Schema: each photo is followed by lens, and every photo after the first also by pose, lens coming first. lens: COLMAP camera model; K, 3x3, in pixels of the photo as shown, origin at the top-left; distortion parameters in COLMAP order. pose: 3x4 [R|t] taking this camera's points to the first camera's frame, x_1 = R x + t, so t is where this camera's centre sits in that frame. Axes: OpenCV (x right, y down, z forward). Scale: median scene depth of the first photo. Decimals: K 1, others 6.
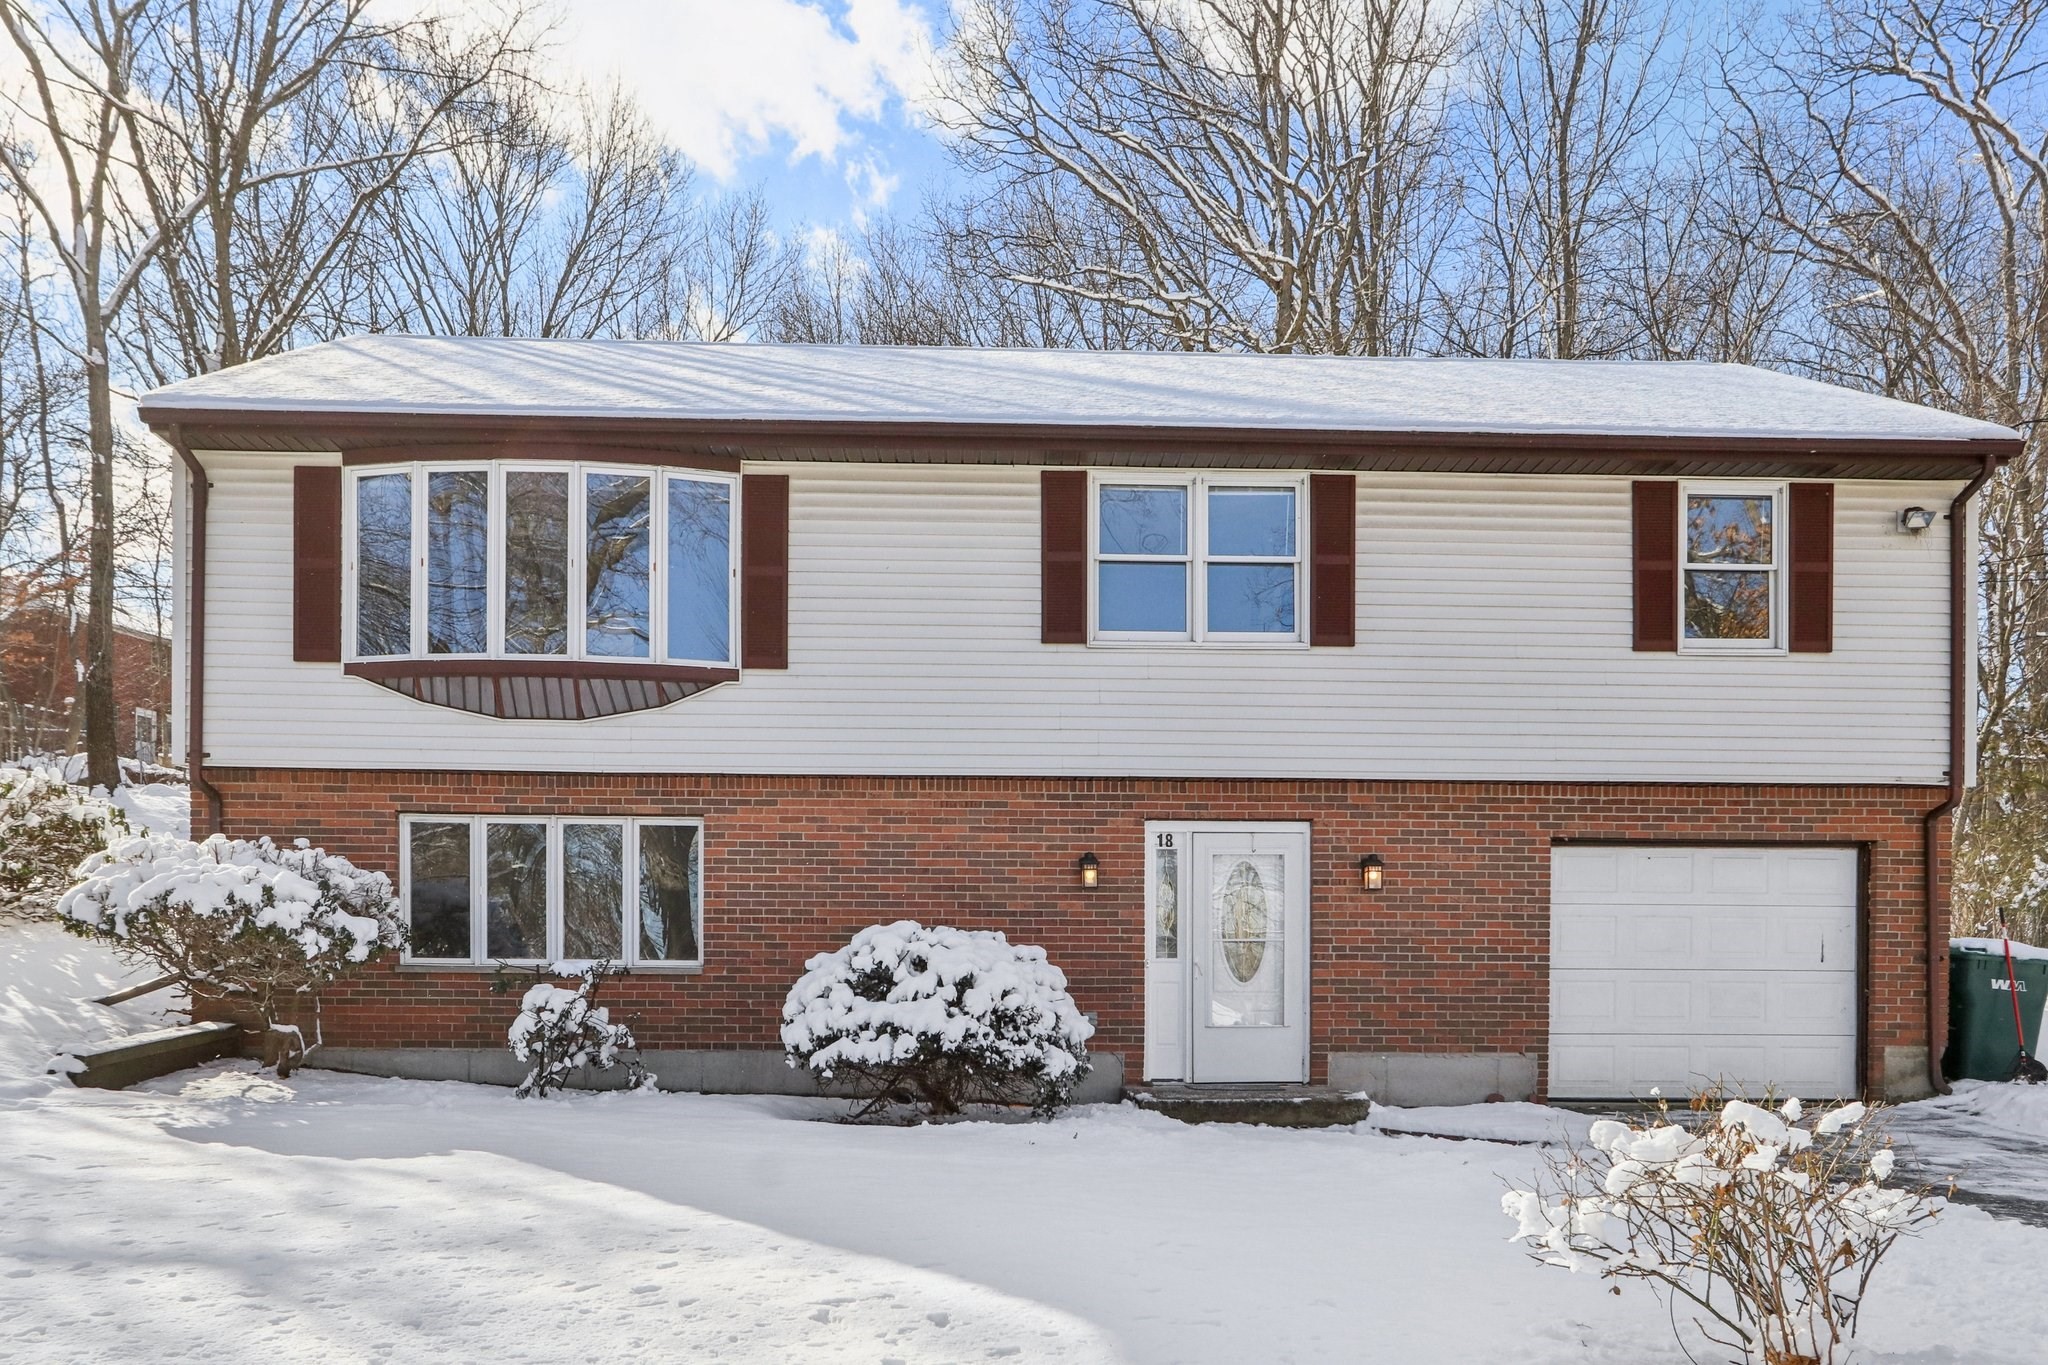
lens RADIAL K [[1587.9, 0, 1024.0], [0, 1587.9, 682.5], [0, 0, 1]] dist [-0.000983, 0.003699]
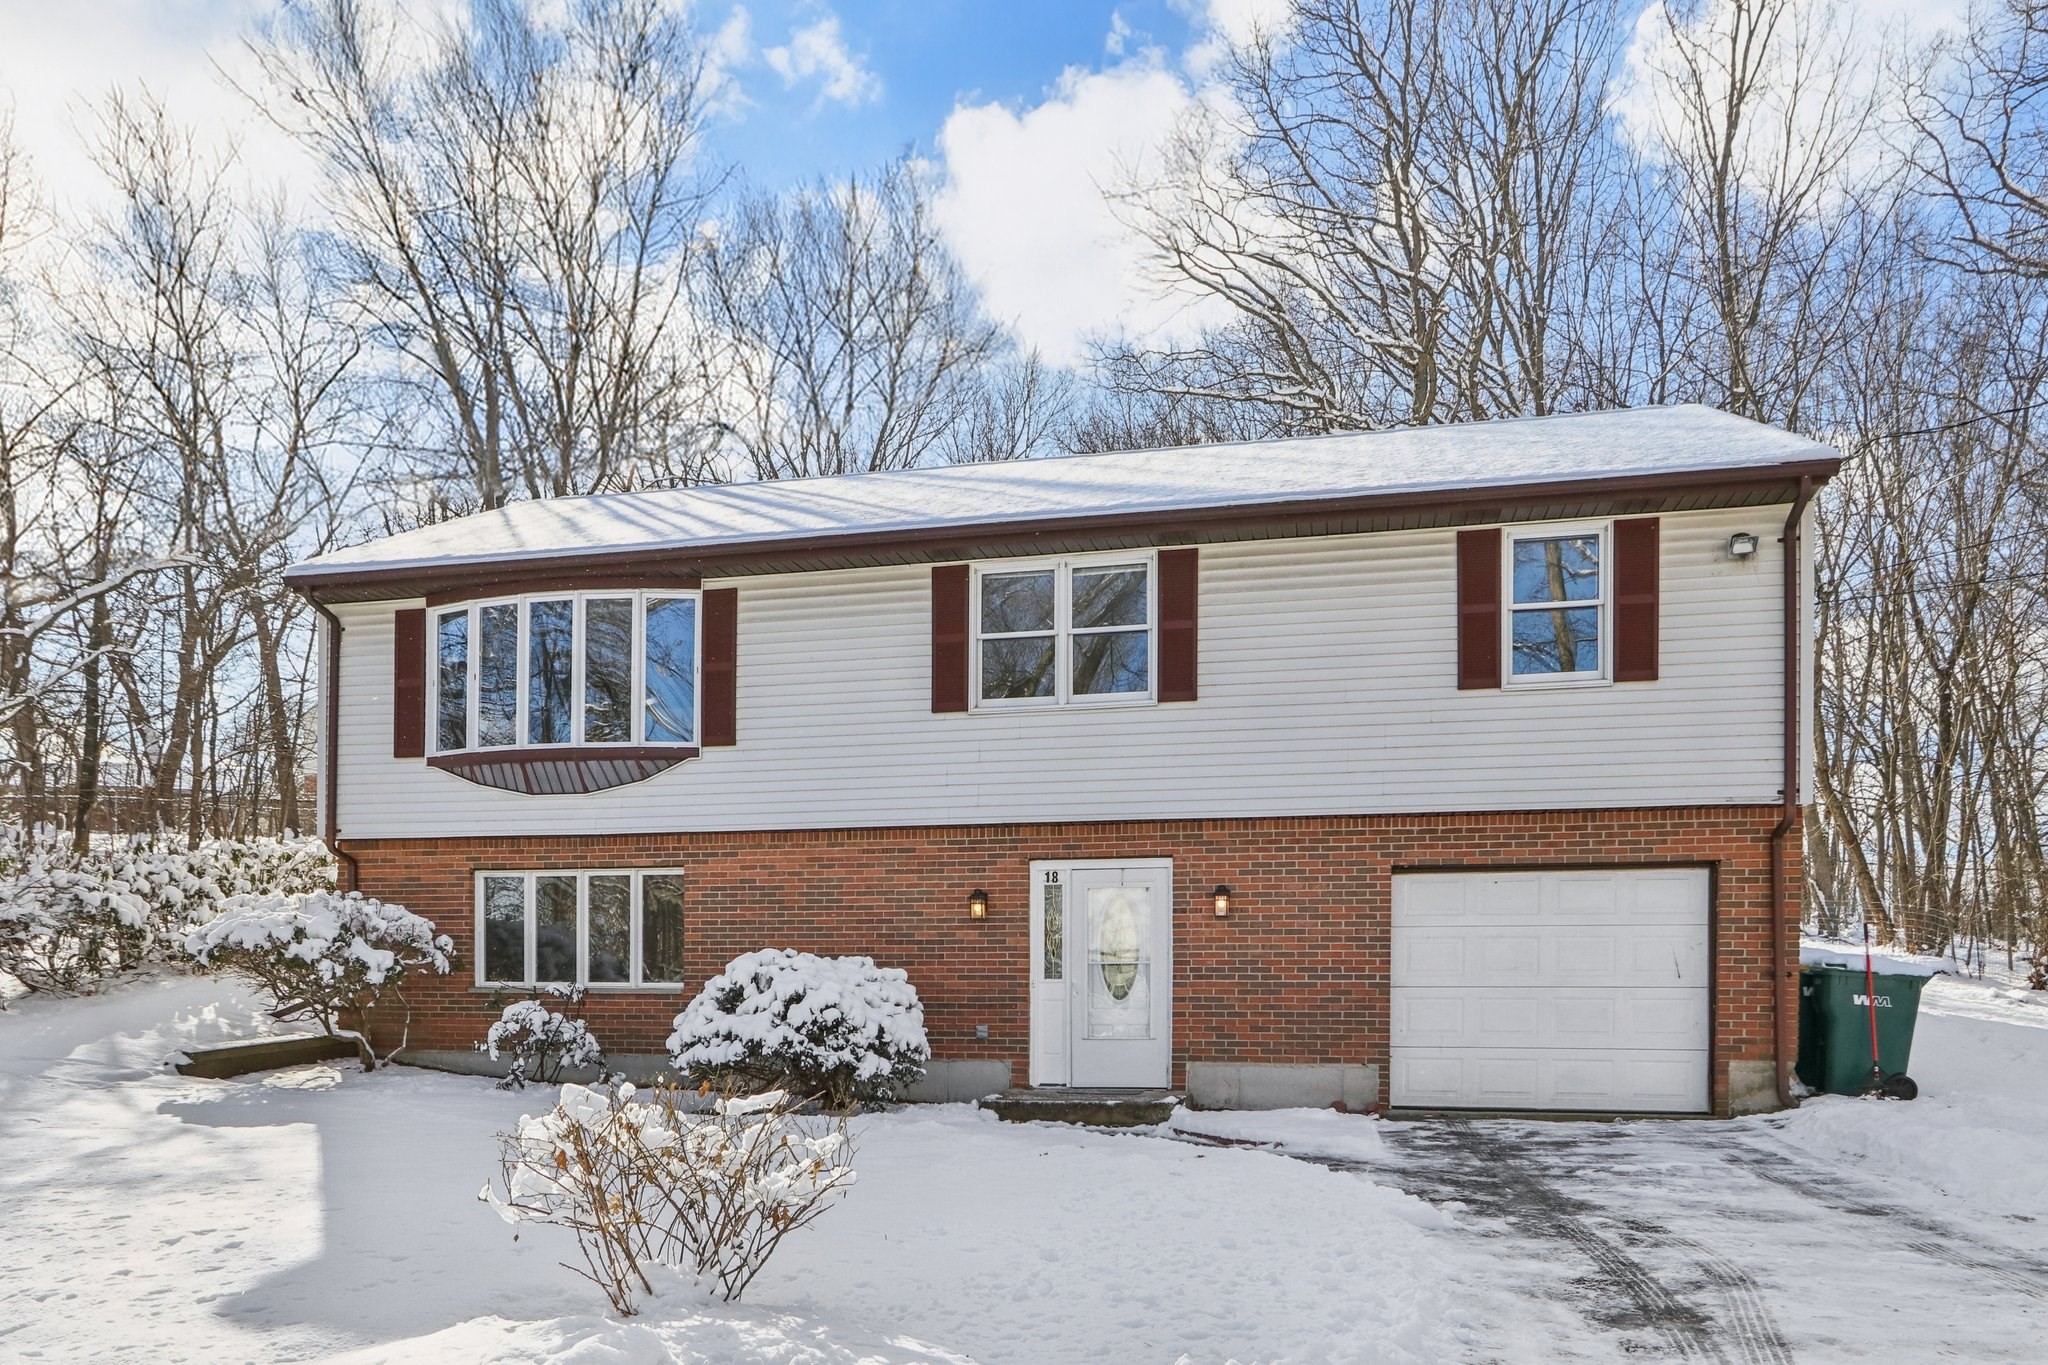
lens RADIAL K [[1407.7, 0, 1026.1], [0, 1407.7, 721.3], [0, 0, 1]] dist [-0.023775, 0.042078]
pose [[0.963704, -0.053238, -0.261610, 0.349618], [0.049804, 0.998564, -0.019744, 0.005635], [0.262285, 0.005998, 0.964972, 0.006636]]
